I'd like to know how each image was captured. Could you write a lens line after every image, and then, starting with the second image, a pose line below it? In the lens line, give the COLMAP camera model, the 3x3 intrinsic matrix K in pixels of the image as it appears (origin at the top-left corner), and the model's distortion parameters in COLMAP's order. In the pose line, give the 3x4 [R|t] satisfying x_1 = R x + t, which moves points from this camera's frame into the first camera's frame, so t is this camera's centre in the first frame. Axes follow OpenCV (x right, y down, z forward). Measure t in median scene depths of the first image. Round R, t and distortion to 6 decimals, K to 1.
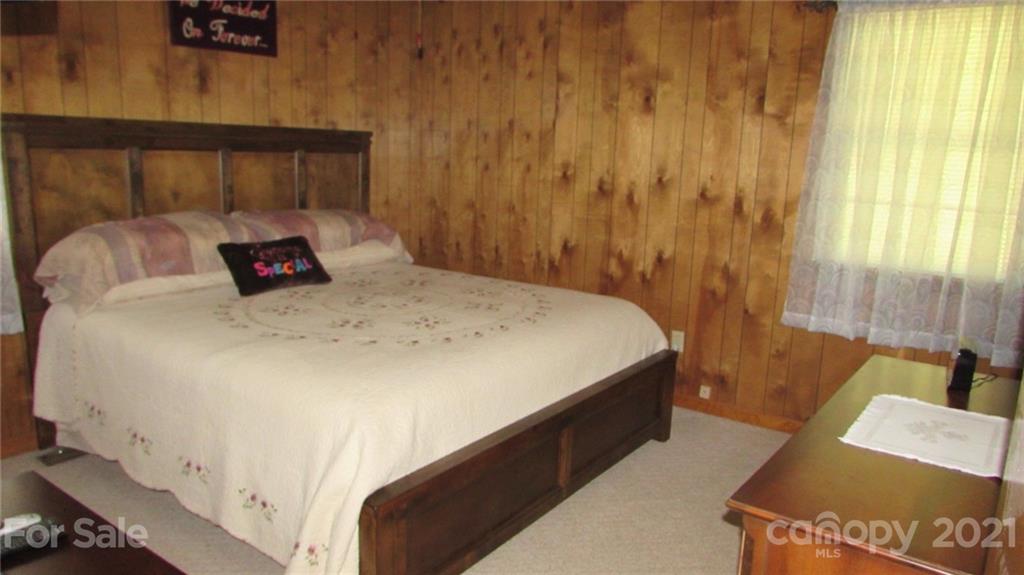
lens RADIAL K [[726.6, 0, 512.0], [0, 726.6, 287.5], [0, 0, 1]] dist [-0.019224, 0.006058]
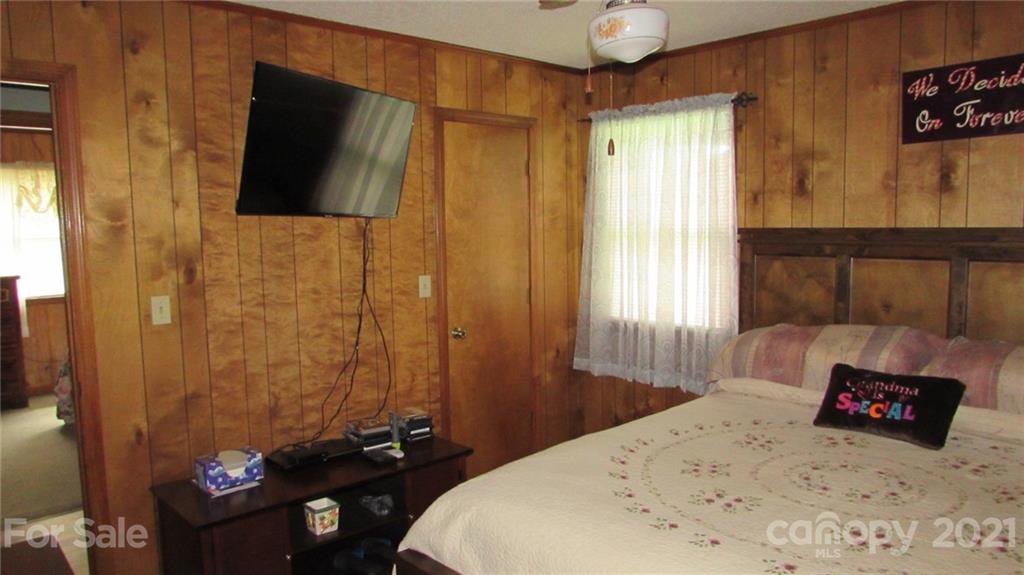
lens RADIAL K [[726.6, 0, 512.0], [0, 726.6, 287.5], [0, 0, 1]] dist [-0.019224, 0.006058]
pose [[-0.183136, 0.065071, -0.980932, 0.518839], [-0.174336, 0.979843, 0.097547, -0.162729], [0.967506, 0.188876, -0.168101, 0.712738]]
